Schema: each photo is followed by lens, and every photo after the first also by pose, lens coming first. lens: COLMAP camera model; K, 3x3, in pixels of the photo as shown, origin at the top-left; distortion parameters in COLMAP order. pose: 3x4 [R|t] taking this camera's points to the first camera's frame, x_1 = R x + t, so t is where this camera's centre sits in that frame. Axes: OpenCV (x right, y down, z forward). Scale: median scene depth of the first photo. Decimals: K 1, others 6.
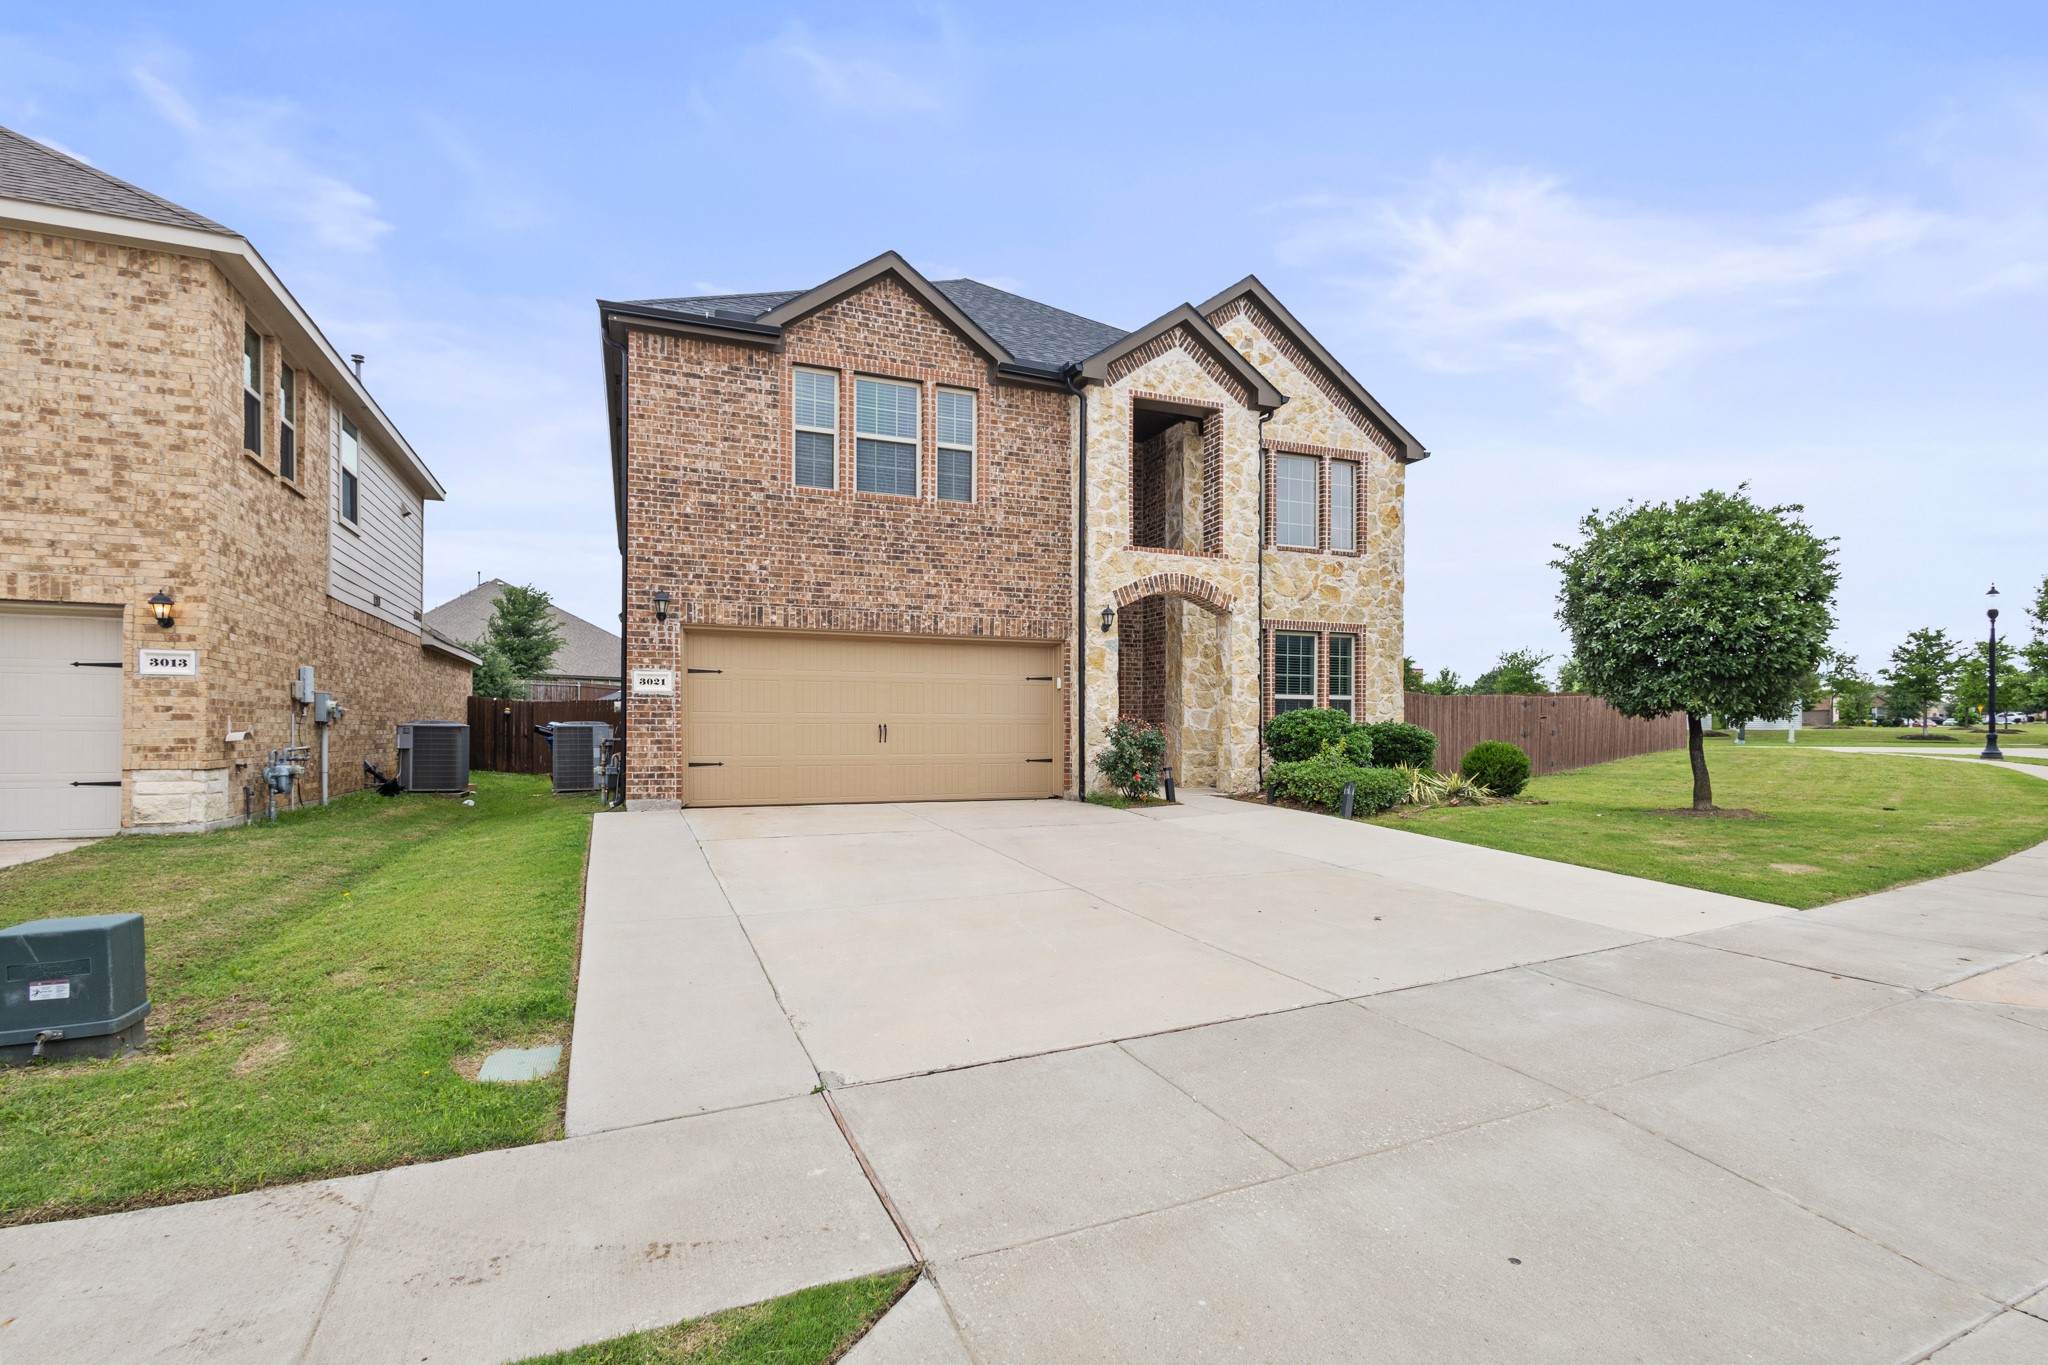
lens RADIAL K [[931.9, 0, 1027.9], [0, 931.9, 698.9], [0, 0, 1]] dist [0.002255, 0.000055]
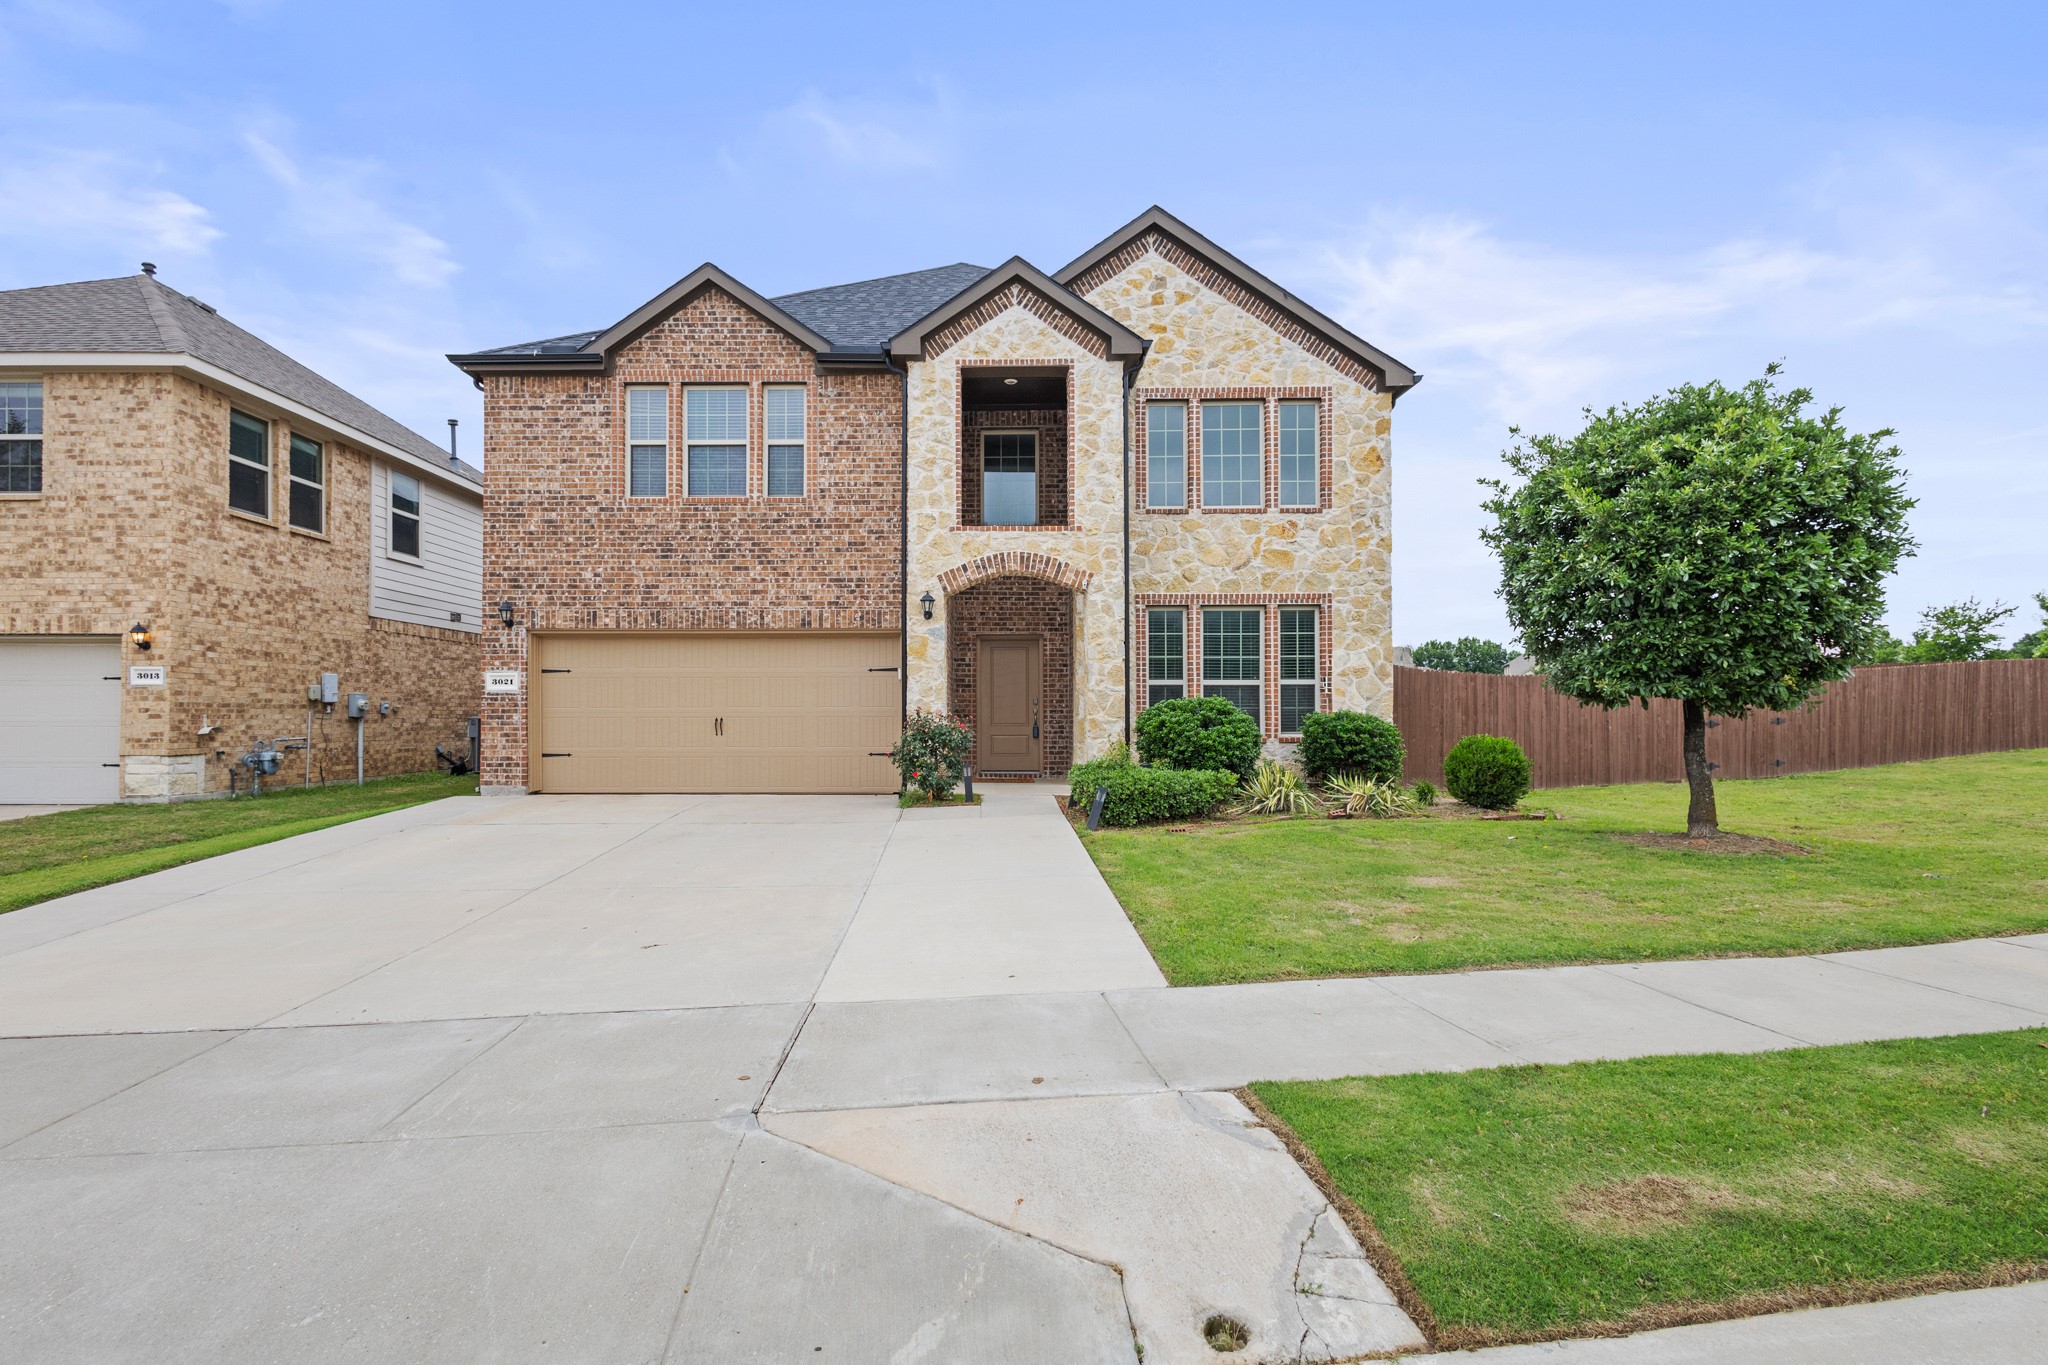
lens RADIAL K [[943.6, 0, 1028.7], [0, 943.6, 669.3], [0, 0, 1]] dist [0.003862, -0.000257]
pose [[0.925842, -0.021034, -0.377324, 0.583337], [0.016318, 0.999744, -0.015691, -0.004806], [0.377557, 0.008370, 0.925948, 0.165967]]
